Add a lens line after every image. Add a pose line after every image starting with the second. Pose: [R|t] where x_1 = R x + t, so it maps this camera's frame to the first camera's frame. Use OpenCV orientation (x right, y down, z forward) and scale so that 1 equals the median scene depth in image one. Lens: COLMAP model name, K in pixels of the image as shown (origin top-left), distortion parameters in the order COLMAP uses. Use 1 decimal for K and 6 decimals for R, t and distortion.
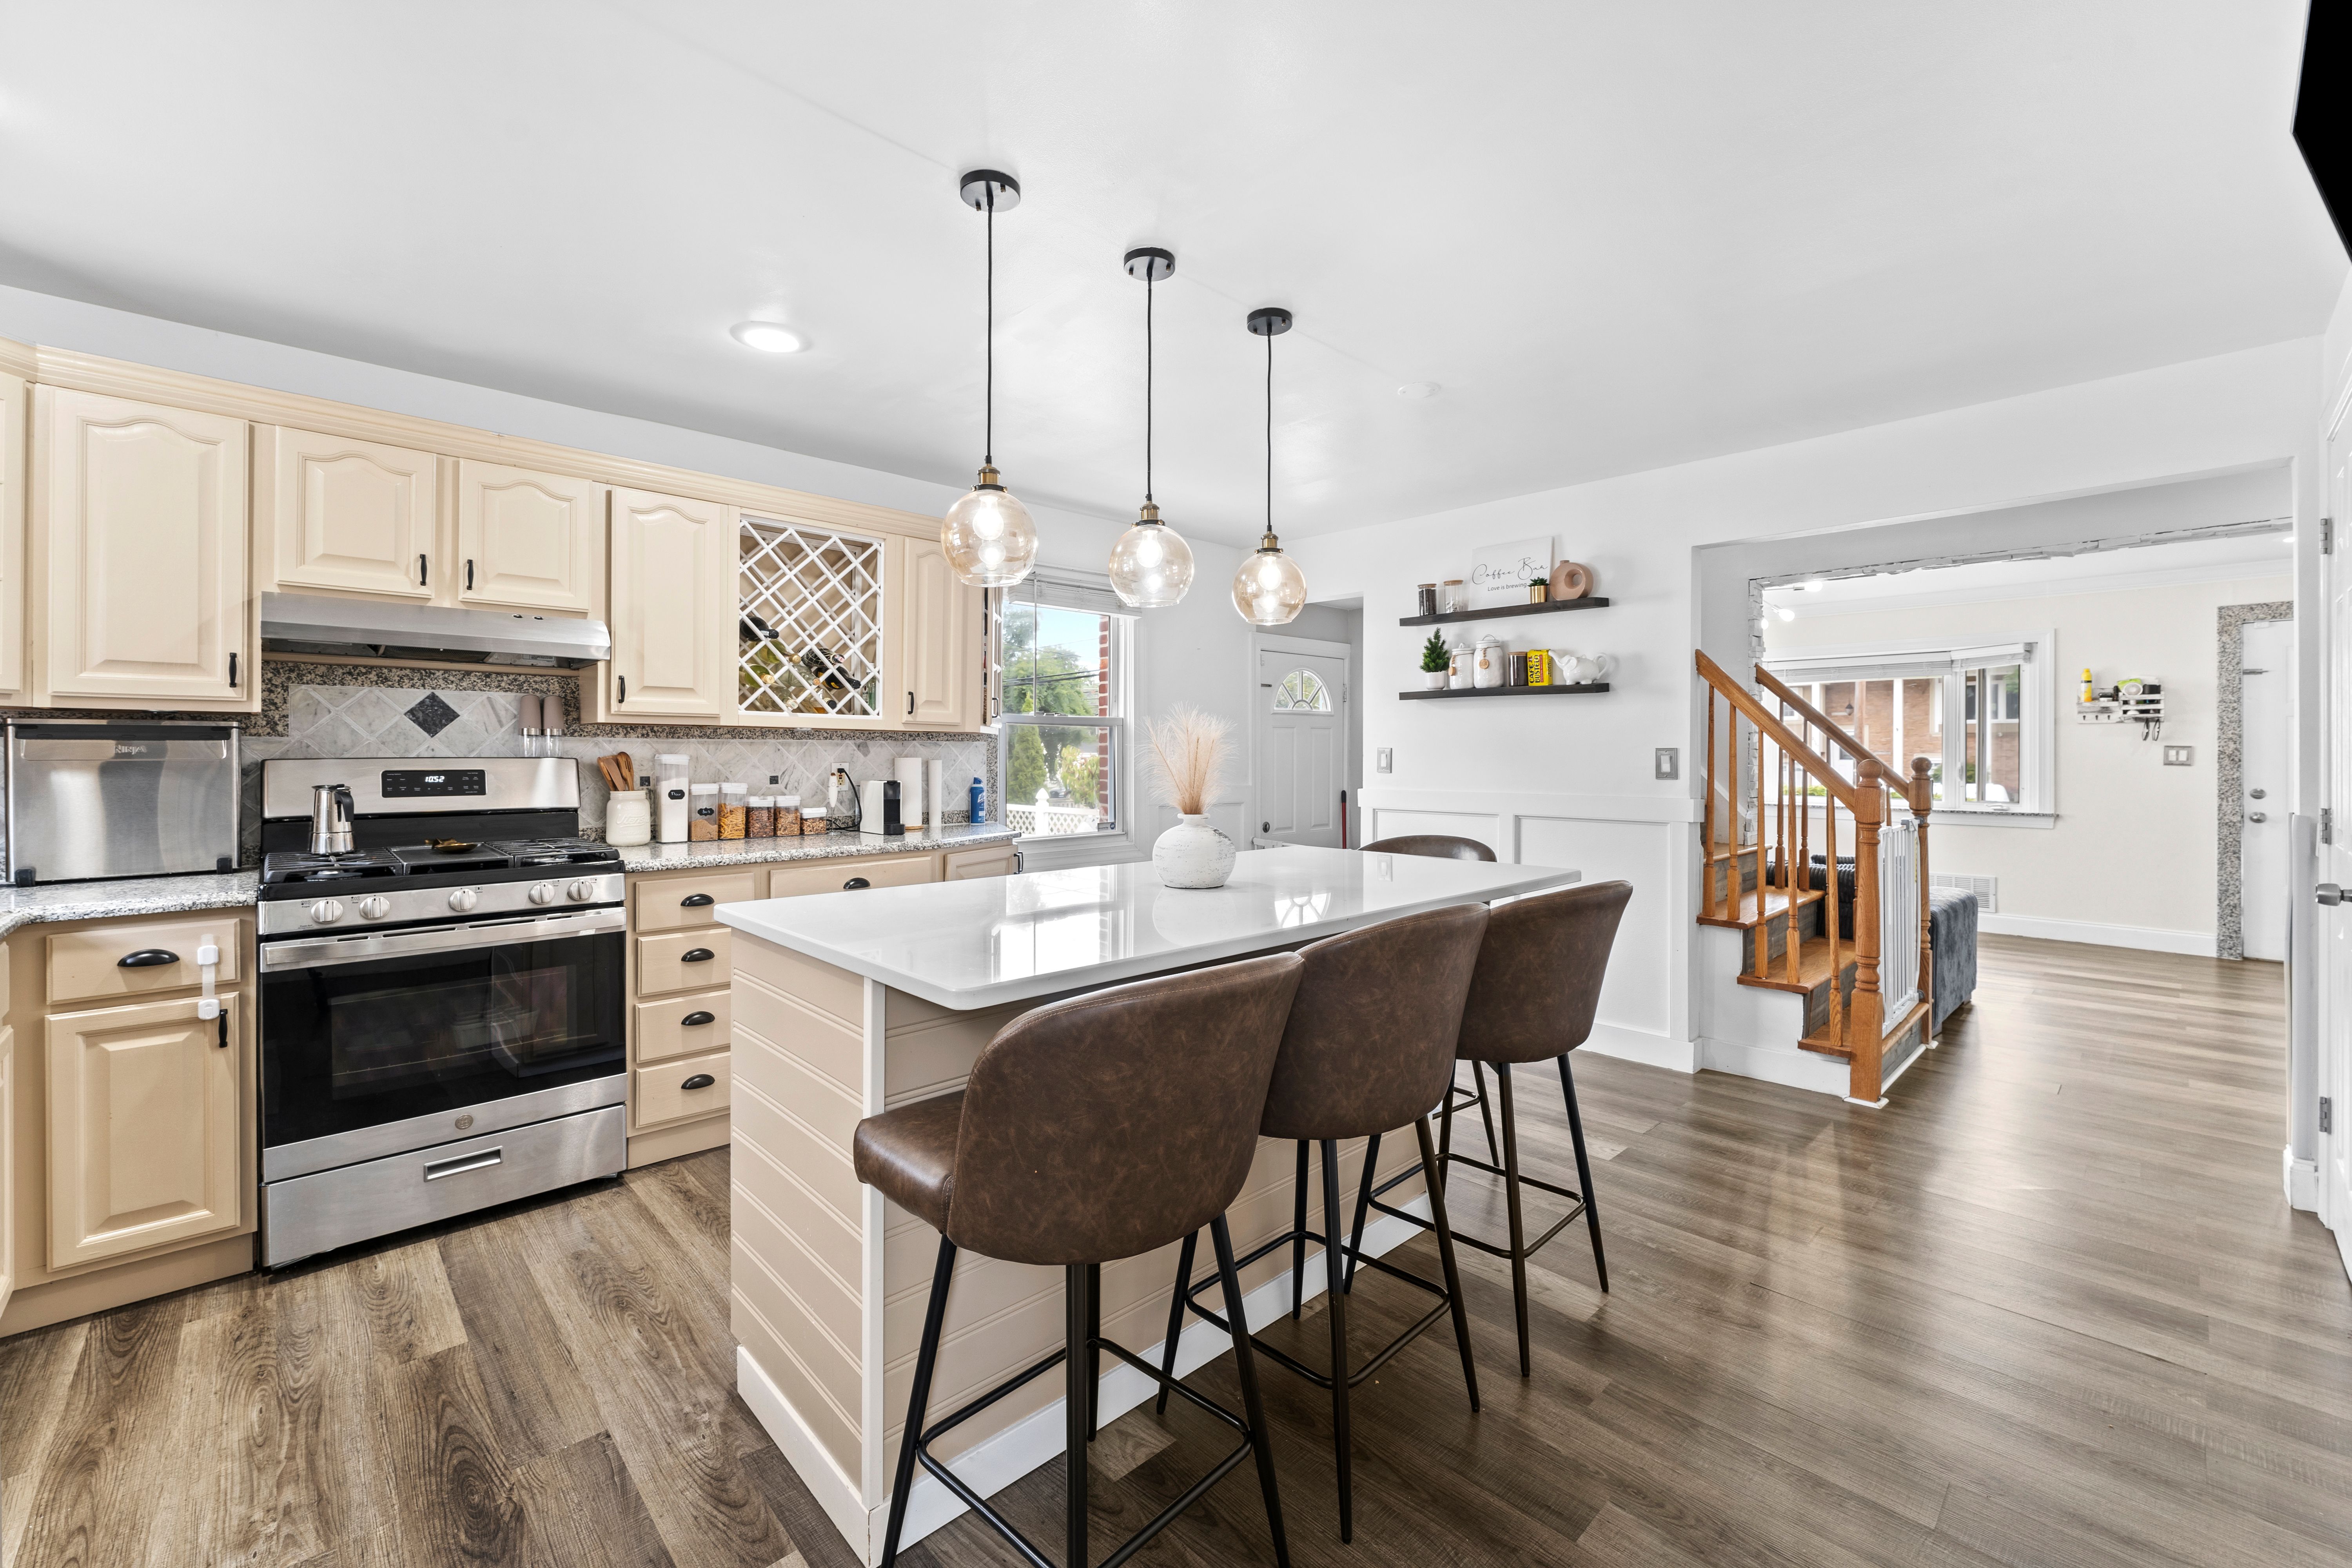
lens RADIAL K [[971.5, 0, 1178.9], [0, 971.5, 741.7], [0, 0, 1]] dist [0.000391, -0.000045]
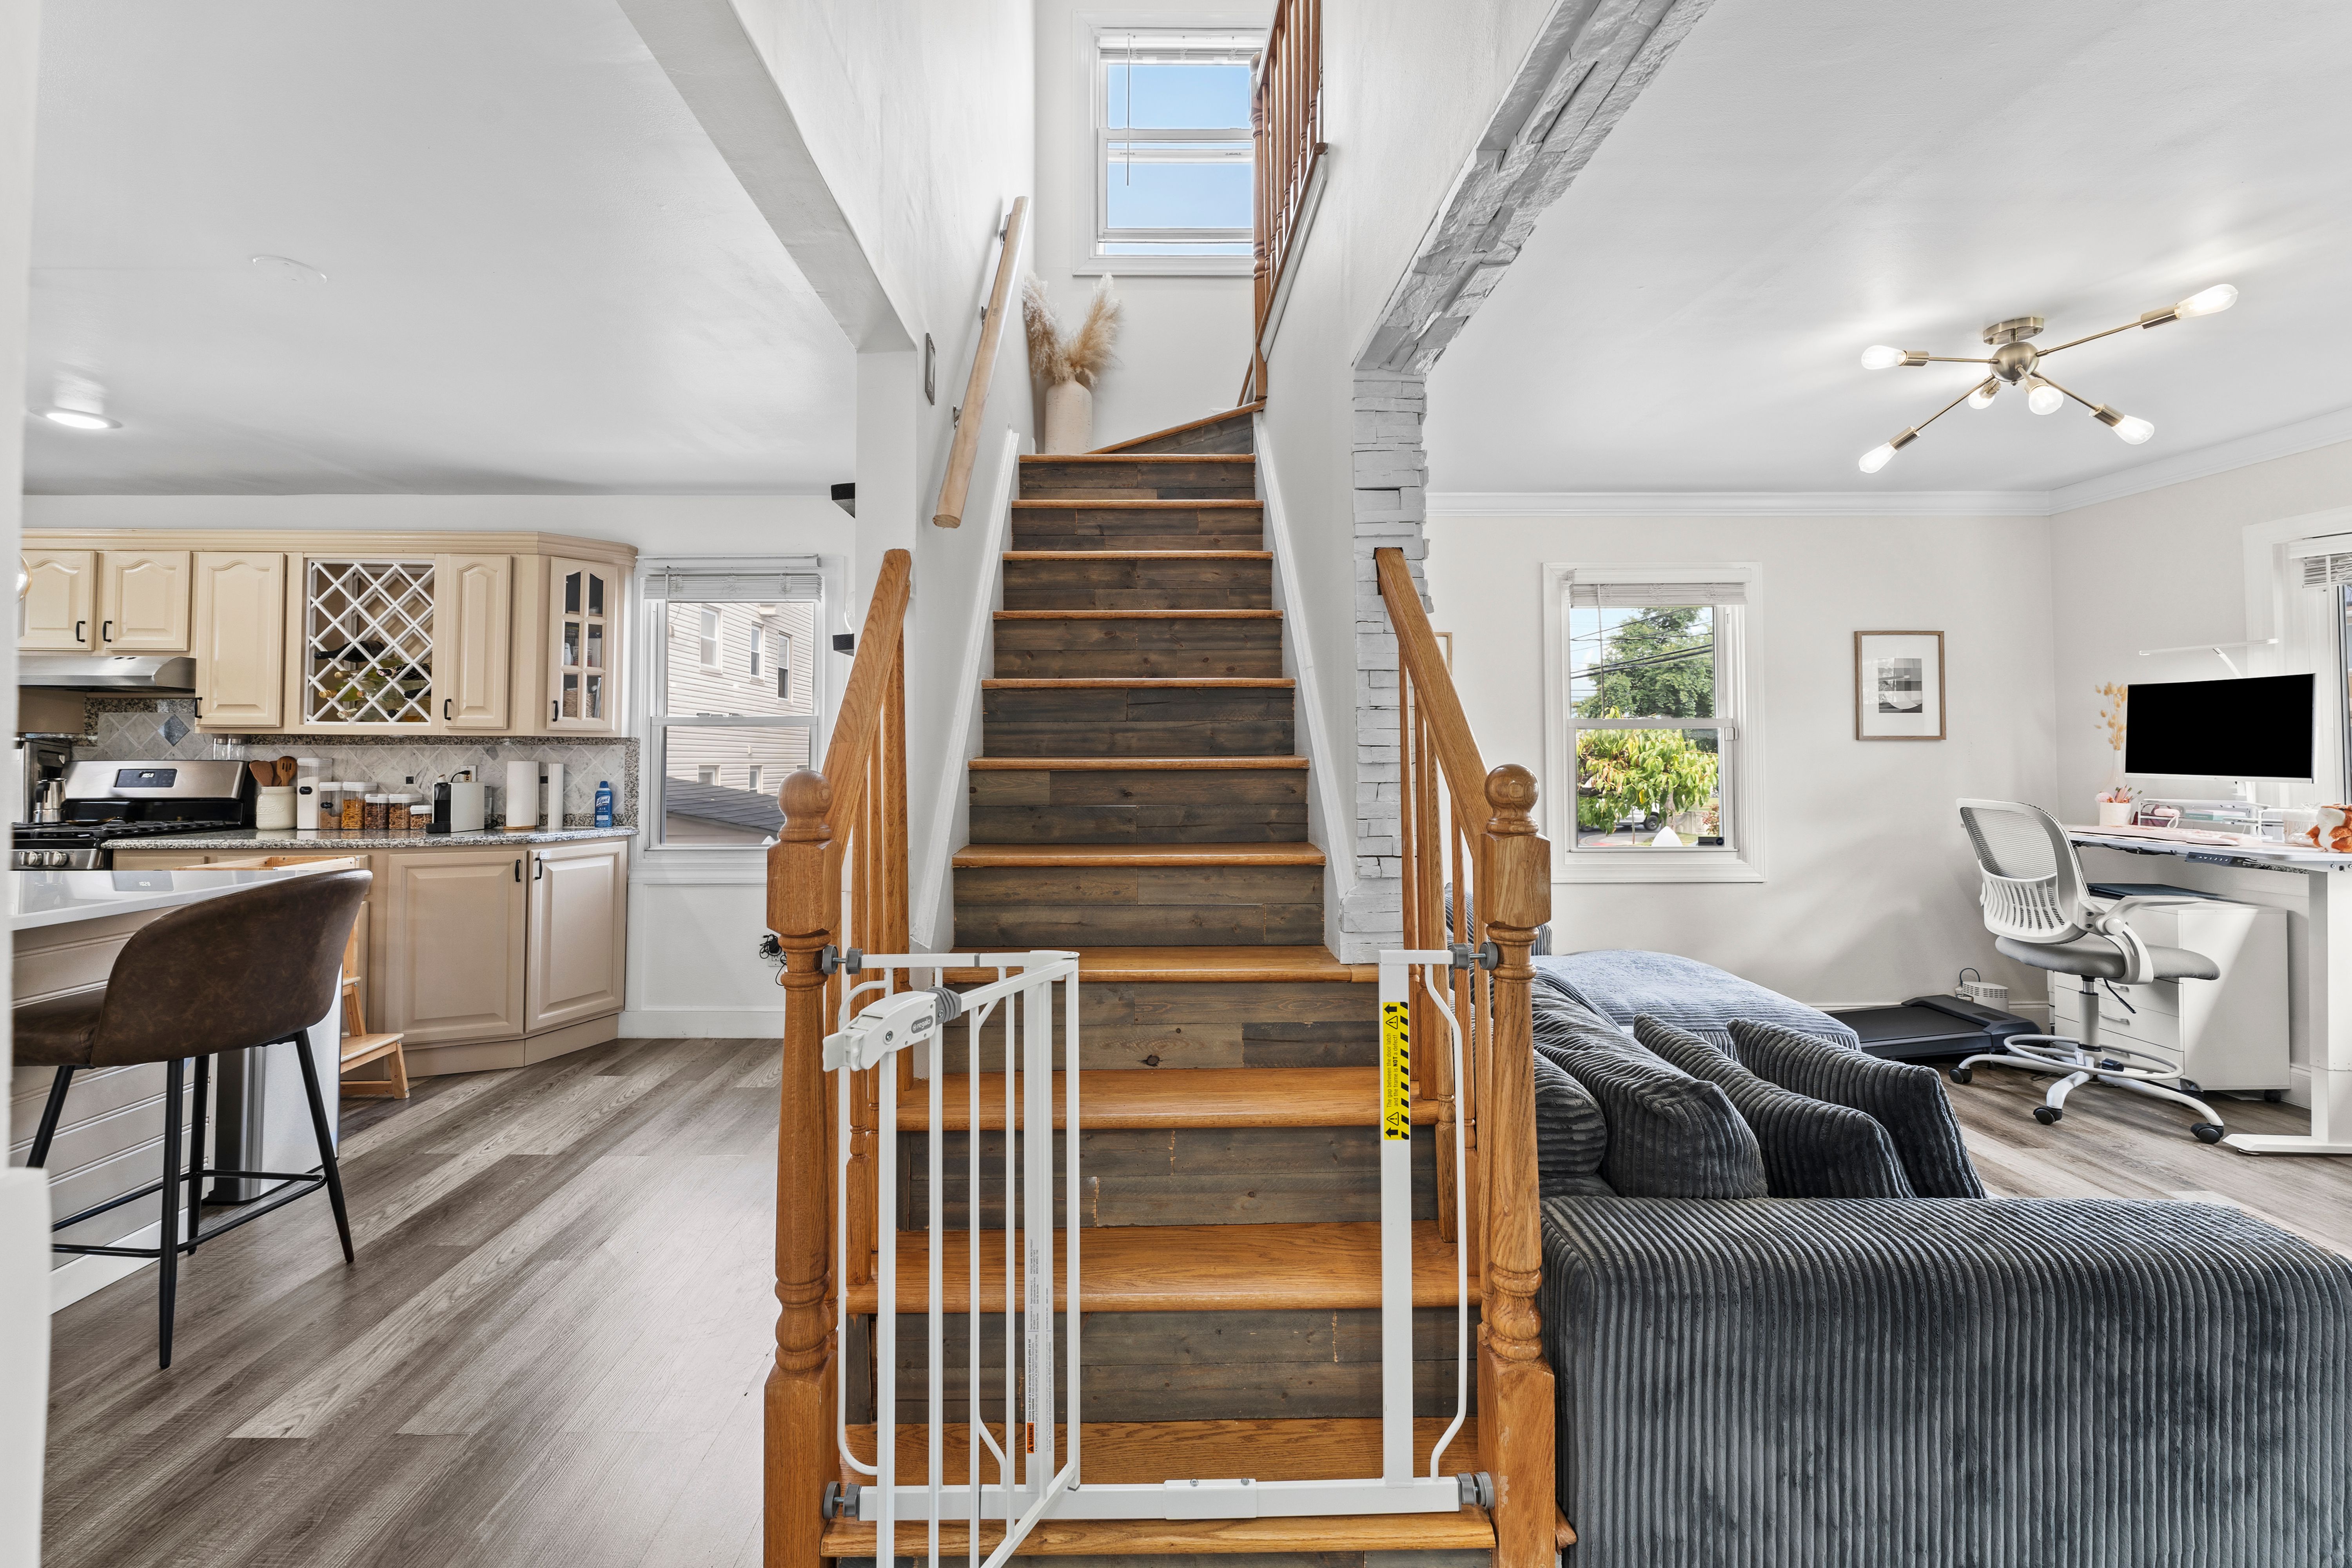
lens RADIAL K [[968.7, 0, 1175.2], [0, 968.7, 723.0], [0, 0, 1]] dist [0.001482, 0.000186]
pose [[0.746389, -0.024153, -0.665071, 0.561499], [0.008750, 0.999611, -0.026483, 0.005351], [0.665452, 0.013947, 0.746310, 0.401816]]
